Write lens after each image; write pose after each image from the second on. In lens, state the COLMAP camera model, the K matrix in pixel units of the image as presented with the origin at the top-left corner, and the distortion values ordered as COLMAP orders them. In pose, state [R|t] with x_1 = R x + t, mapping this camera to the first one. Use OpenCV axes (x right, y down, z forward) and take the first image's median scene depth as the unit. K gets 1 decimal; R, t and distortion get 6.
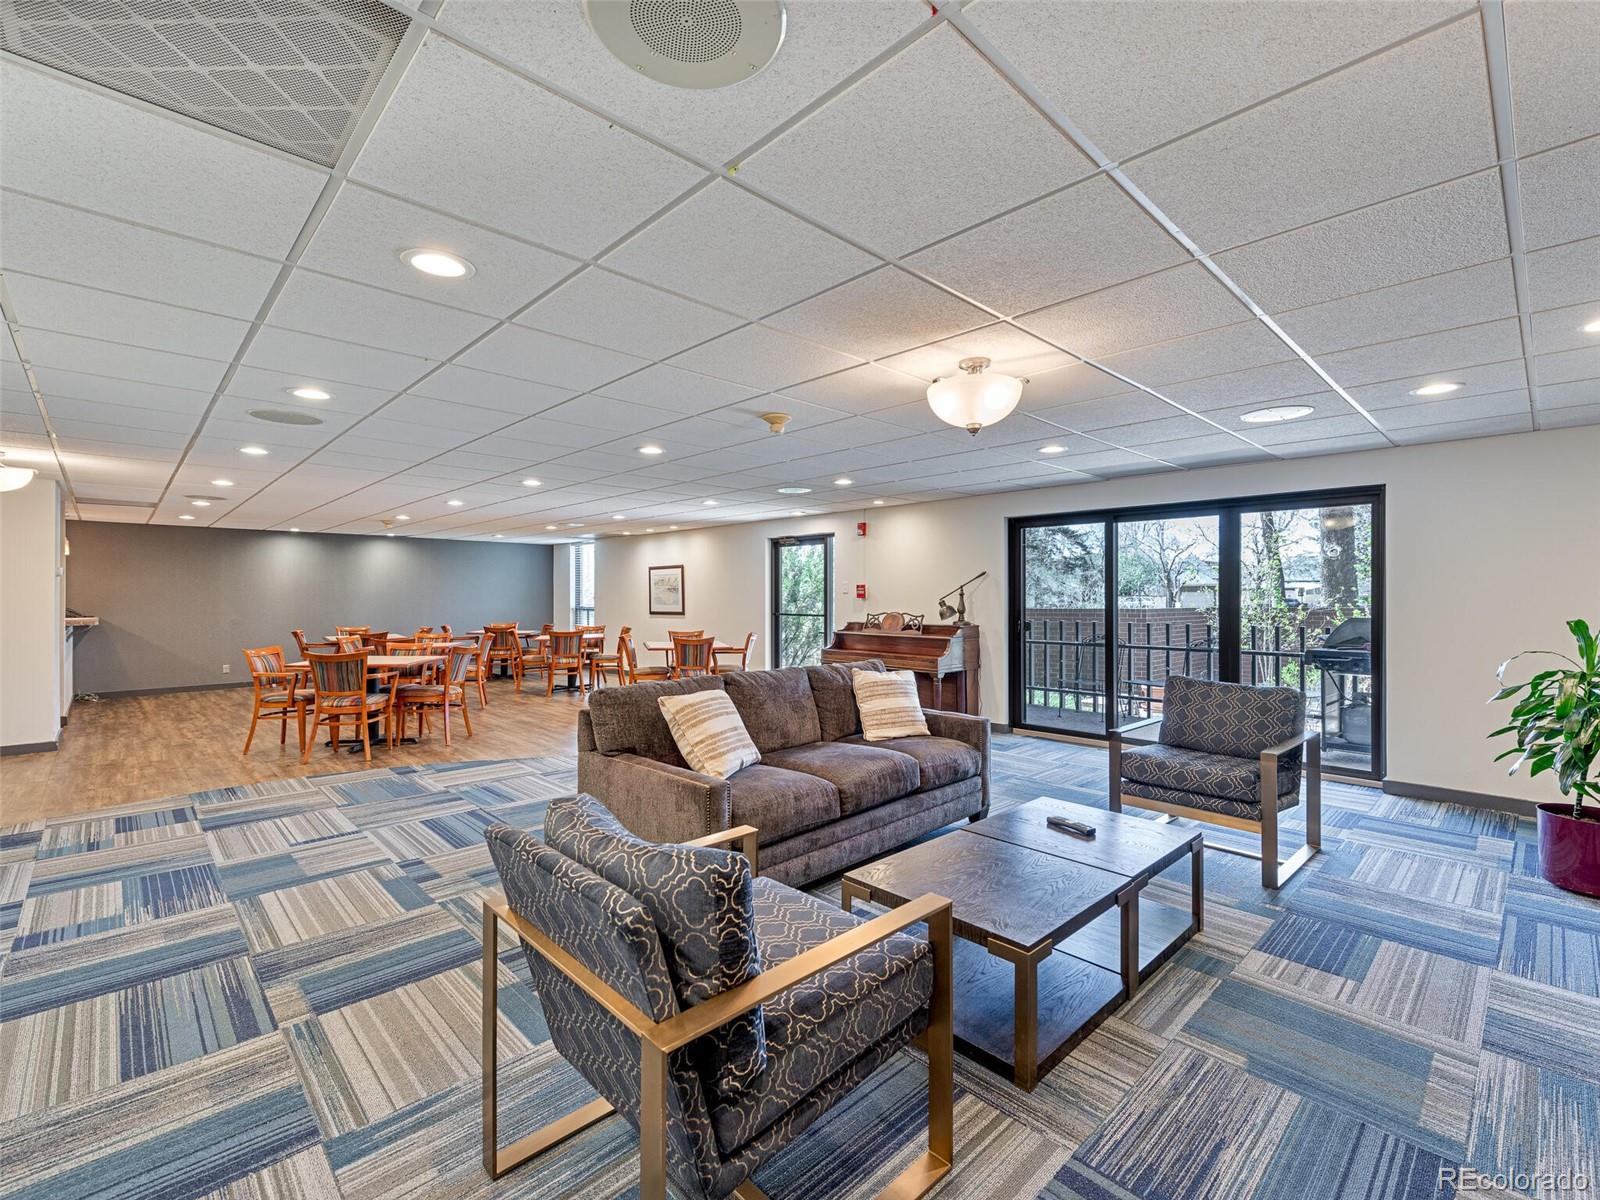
lens RADIAL K [[726.8, 0, 800.0], [0, 726.8, 600.0], [0, 0, 1]] dist [0.000078, 0.000008]
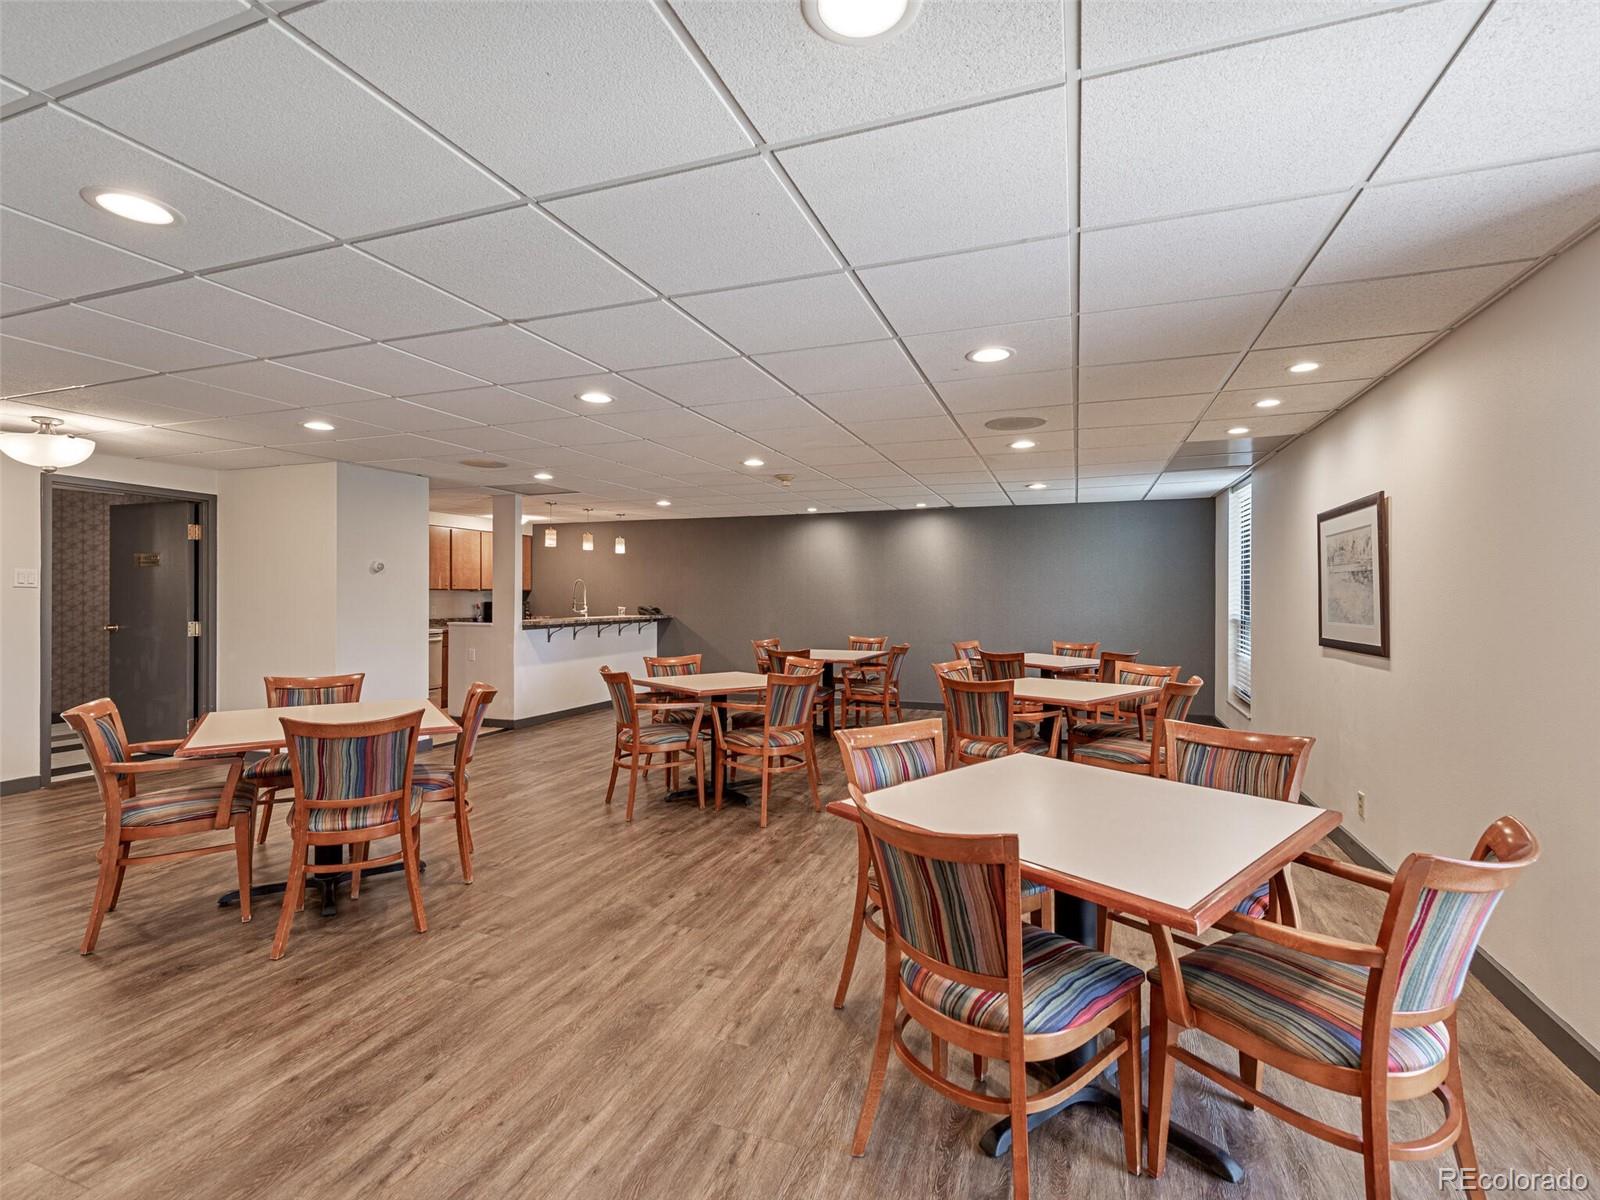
lens RADIAL K [[726.8, 0, 800.0], [0, 726.8, 600.0], [0, 0, 1]] dist [0.000078, 0.000008]
pose [[0.424700, 0.010526, -0.905273, 0.011093], [-0.006193, 0.999943, 0.008721, -0.004393], [0.905313, 0.001903, 0.424741, 0.628949]]
